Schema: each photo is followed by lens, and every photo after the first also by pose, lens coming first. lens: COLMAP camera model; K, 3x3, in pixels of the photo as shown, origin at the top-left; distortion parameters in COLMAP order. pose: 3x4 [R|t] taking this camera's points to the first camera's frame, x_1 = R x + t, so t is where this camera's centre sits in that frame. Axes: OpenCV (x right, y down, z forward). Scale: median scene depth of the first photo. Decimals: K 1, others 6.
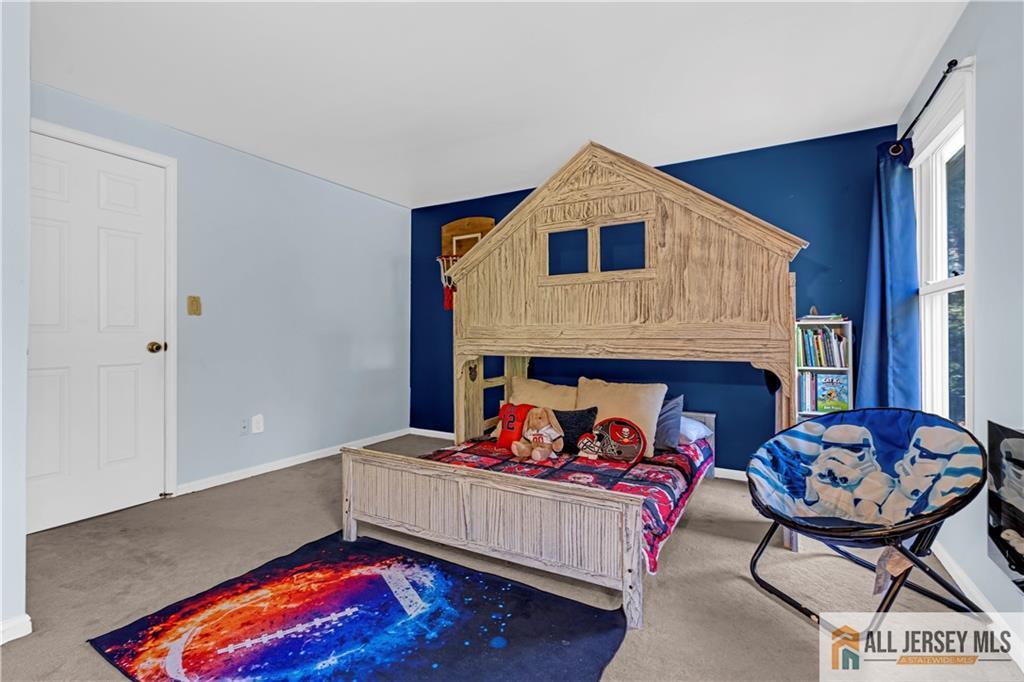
lens RADIAL K [[465.8, 0, 512.0], [0, 465.8, 336.6], [0, 0, 1]] dist [-0.000320, 0.000289]
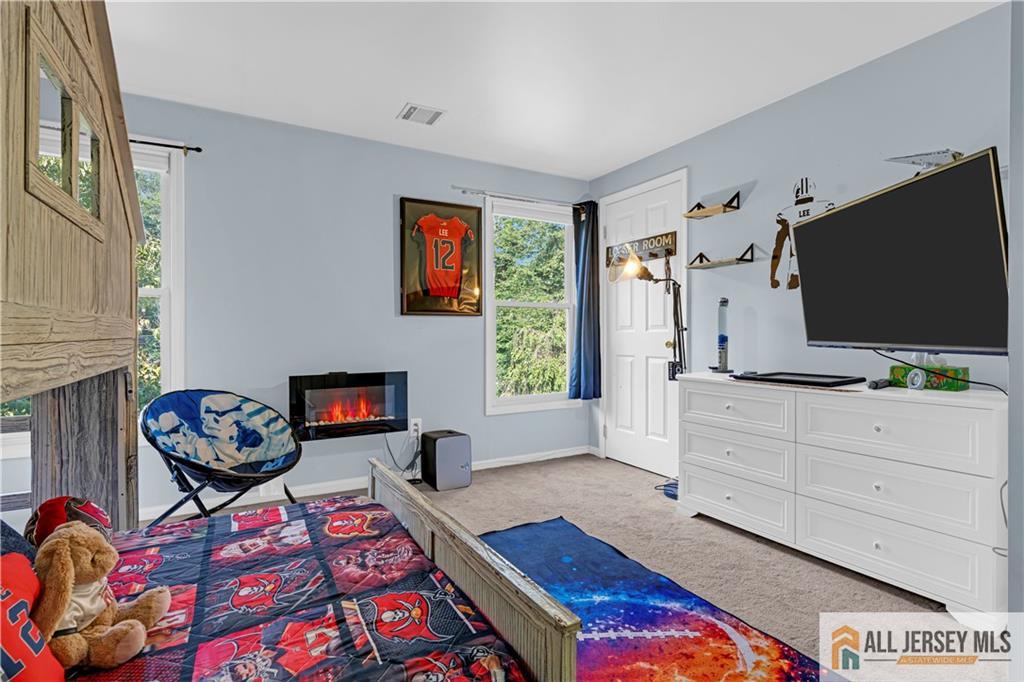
lens RADIAL K [[465.8, 0, 512.0], [0, 465.8, 336.6], [0, 0, 1]] dist [-0.000320, 0.000289]
pose [[-0.857633, -0.002884, 0.514254, -0.737435], [0.001219, 0.999970, 0.007640, -0.006262], [-0.514261, 0.007180, -0.857604, 1.937503]]
